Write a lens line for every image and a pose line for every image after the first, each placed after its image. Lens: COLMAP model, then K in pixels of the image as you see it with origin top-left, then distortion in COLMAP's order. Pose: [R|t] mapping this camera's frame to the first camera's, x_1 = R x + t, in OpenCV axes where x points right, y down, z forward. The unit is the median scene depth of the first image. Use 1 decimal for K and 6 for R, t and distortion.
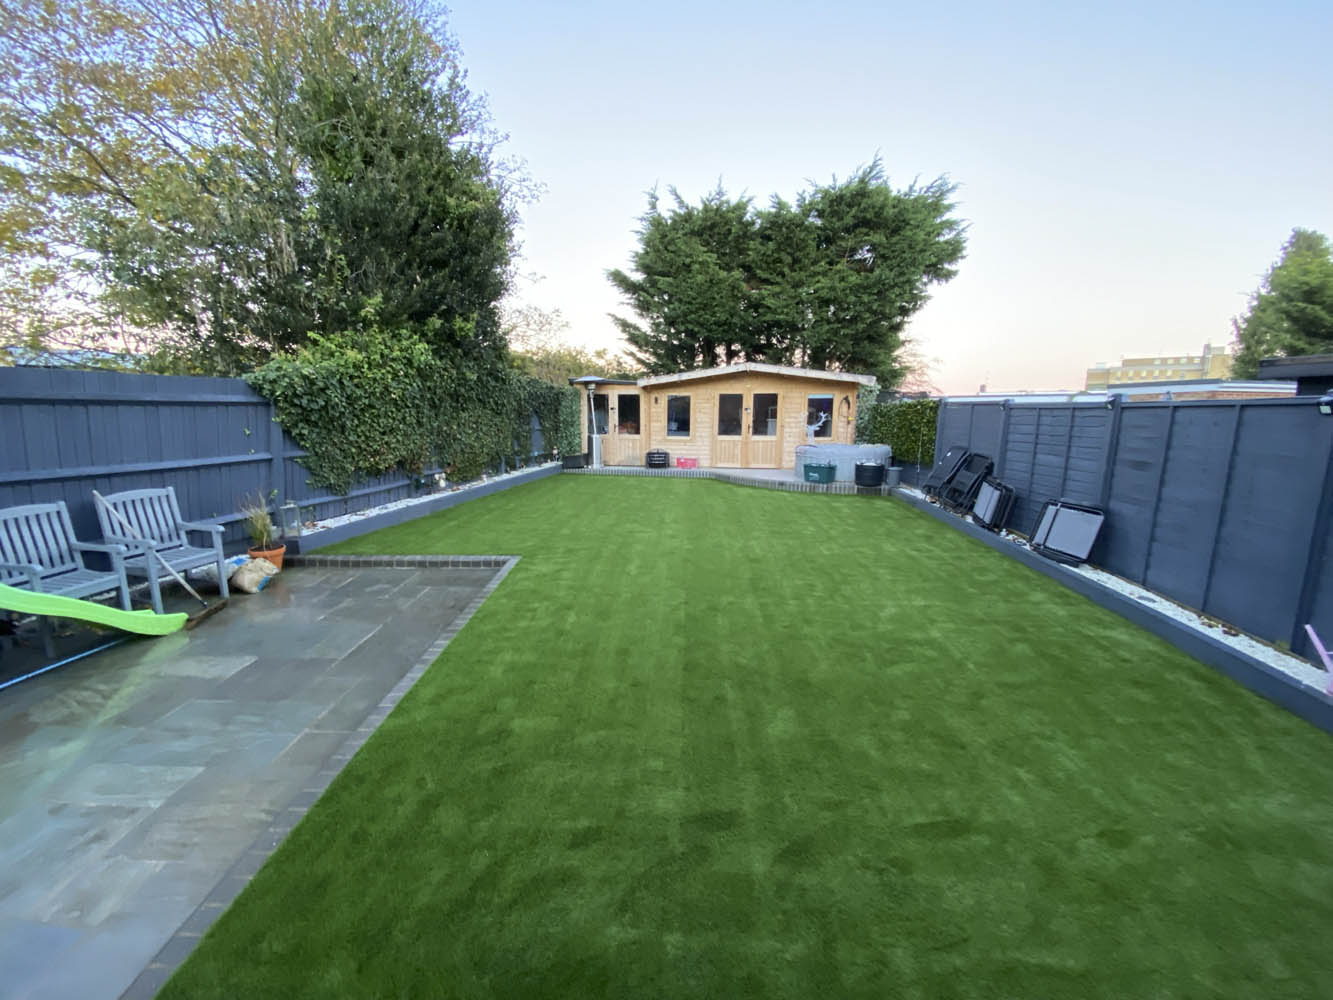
lens RADIAL K [[537.2, 0, 664.4], [0, 537.2, 506.7], [0, 0, 1]] dist [0.015814, -0.019467]
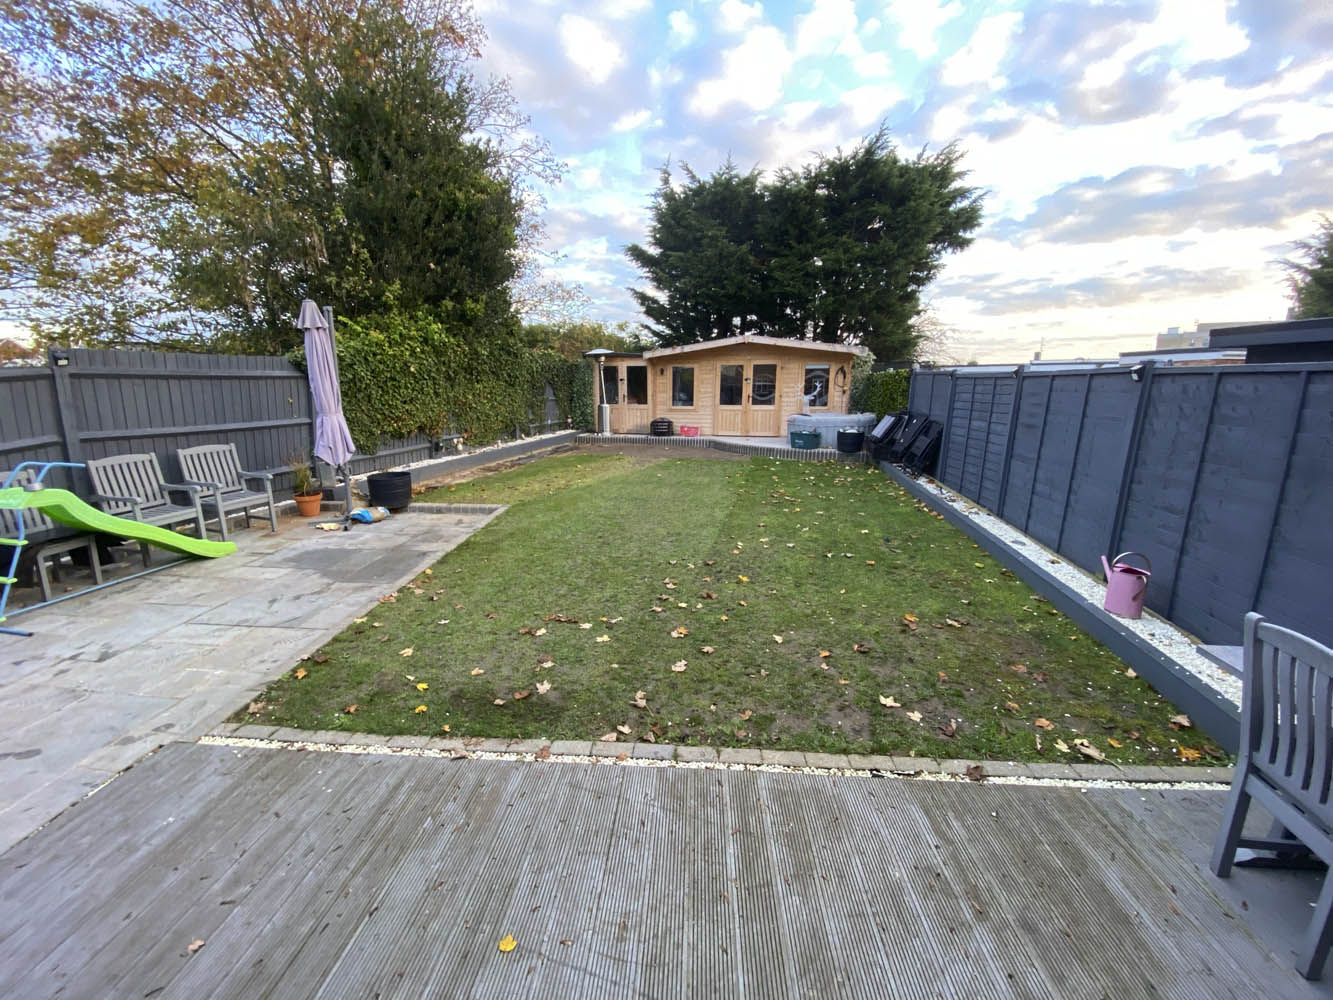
lens RADIAL K [[537.2, 0, 664.4], [0, 537.2, 506.7], [0, 0, 1]] dist [0.015814, -0.019467]
pose [[0.997078, 0.012946, -0.075287, 0.092874], [-0.009029, 0.998600, 0.052128, 0.016967], [0.075856, -0.051296, 0.995798, -0.093867]]
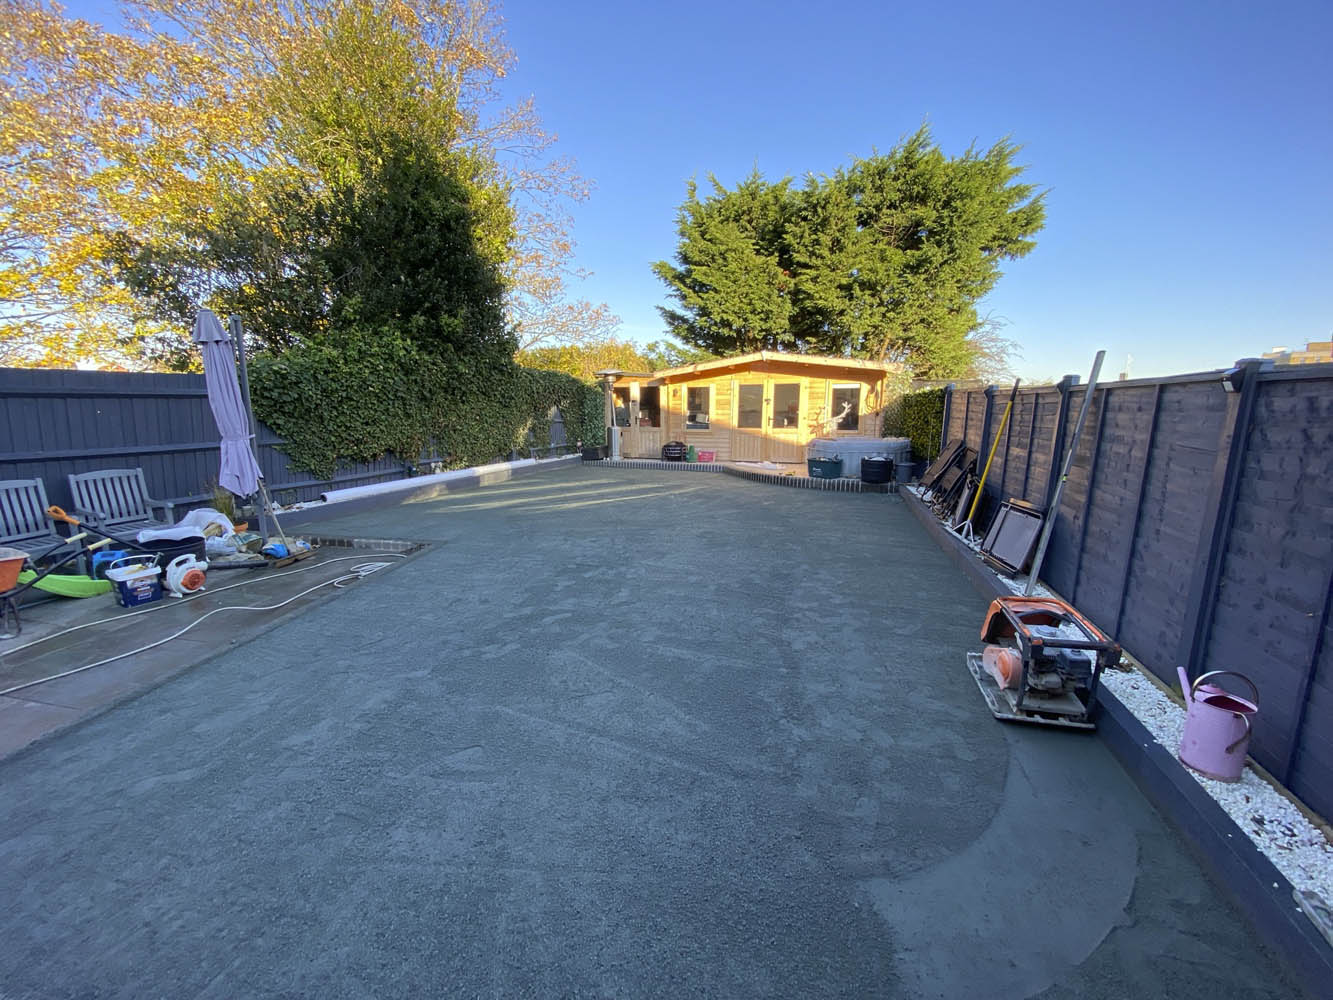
lens RADIAL K [[537.2, 0, 664.4], [0, 537.2, 506.7], [0, 0, 1]] dist [0.015814, -0.019467]
pose [[0.983373, 0.028688, -0.179316, 0.186438], [-0.026831, 0.999558, 0.012775, 0.000515], [0.179603, -0.007752, 0.983709, 0.028297]]
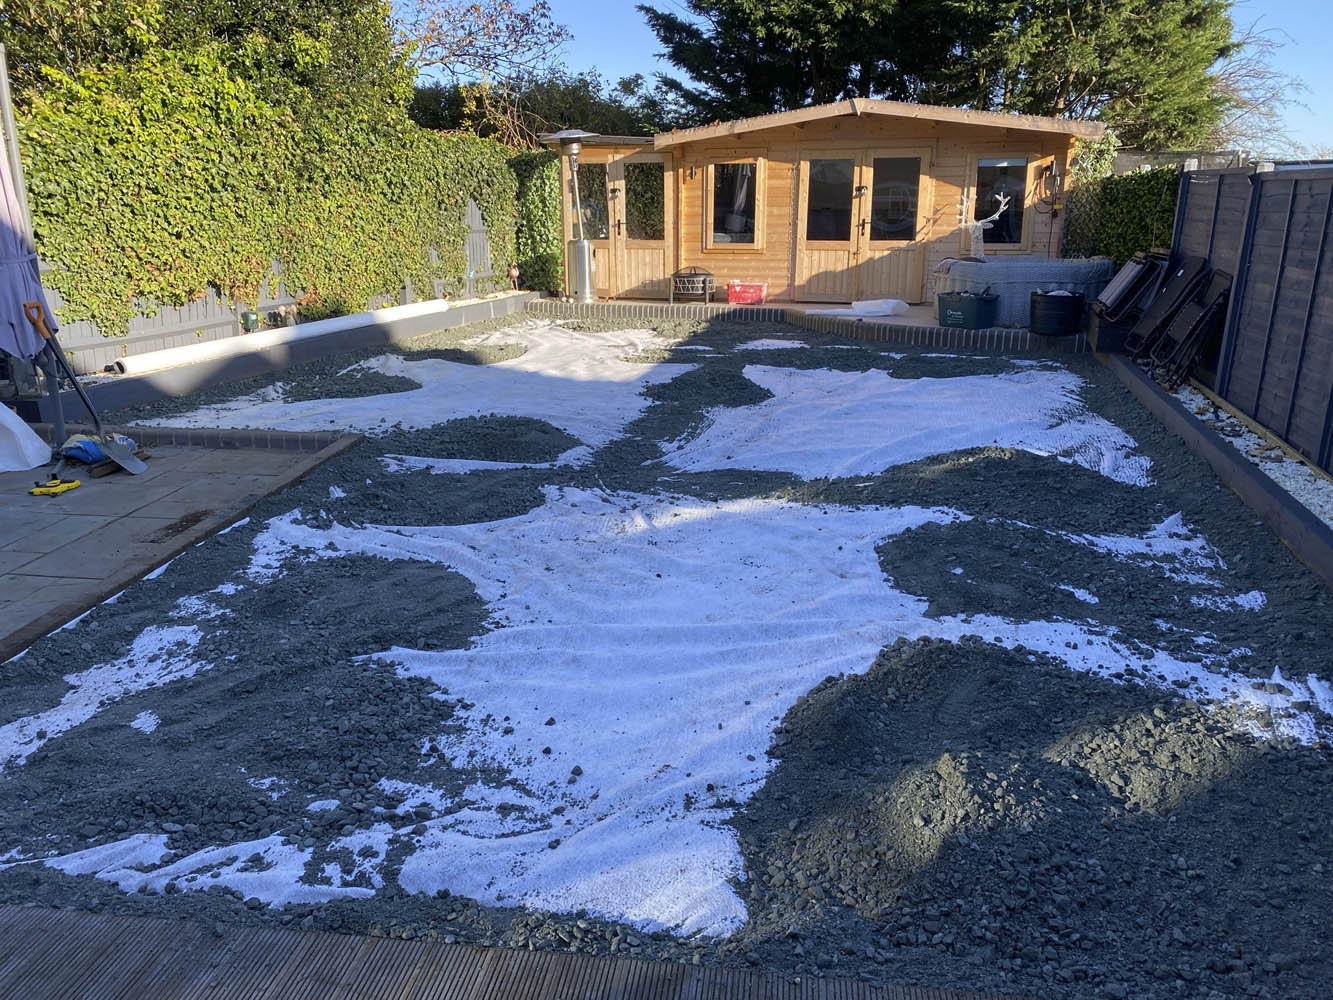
lens RADIAL K [[1021.0, 0, 666.9], [0, 1021.0, 520.0], [0, 0, 1]] dist [-0.007107, 0.001447]
pose [[0.990275, 0.033717, -0.134973, 0.138487], [-0.016037, 0.991385, 0.129998, 0.017955], [0.138194, -0.126569, 0.982284, -0.072464]]
